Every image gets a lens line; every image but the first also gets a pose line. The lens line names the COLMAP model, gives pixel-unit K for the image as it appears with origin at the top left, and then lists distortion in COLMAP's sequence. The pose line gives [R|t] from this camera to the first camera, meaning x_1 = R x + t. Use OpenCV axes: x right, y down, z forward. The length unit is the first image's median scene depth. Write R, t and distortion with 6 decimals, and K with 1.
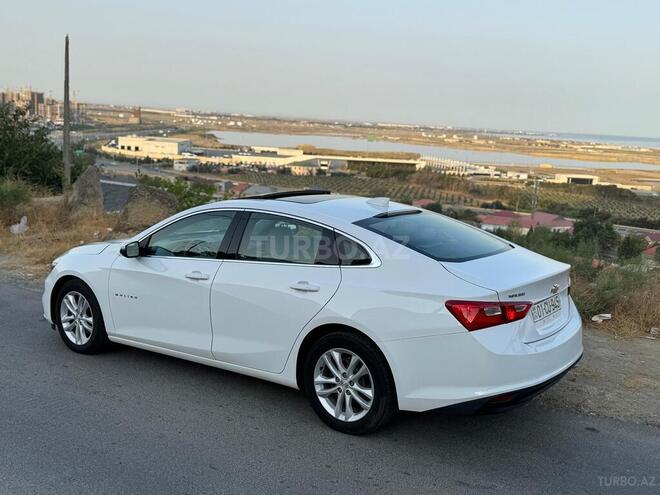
lens RADIAL K [[683.4, 0, 322.7], [0, 683.4, 250.0], [0, 0, 1]] dist [0.170787, -0.375975]
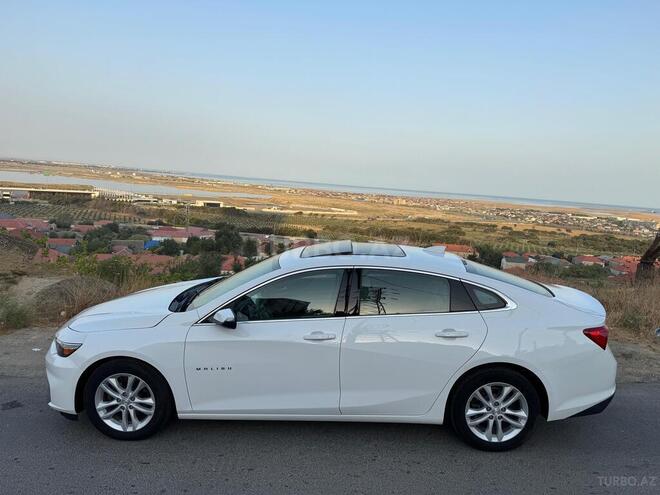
lens RADIAL K [[470.4, 0, 331.0], [0, 470.4, 246.2], [0, 0, 1]] dist [0.010280, -0.002734]
pose [[0.822043, -0.070562, 0.565037, -0.245534], [0.077295, 0.996935, 0.012045, -0.045427], [-0.564156, 0.033773, 0.824977, 0.187494]]
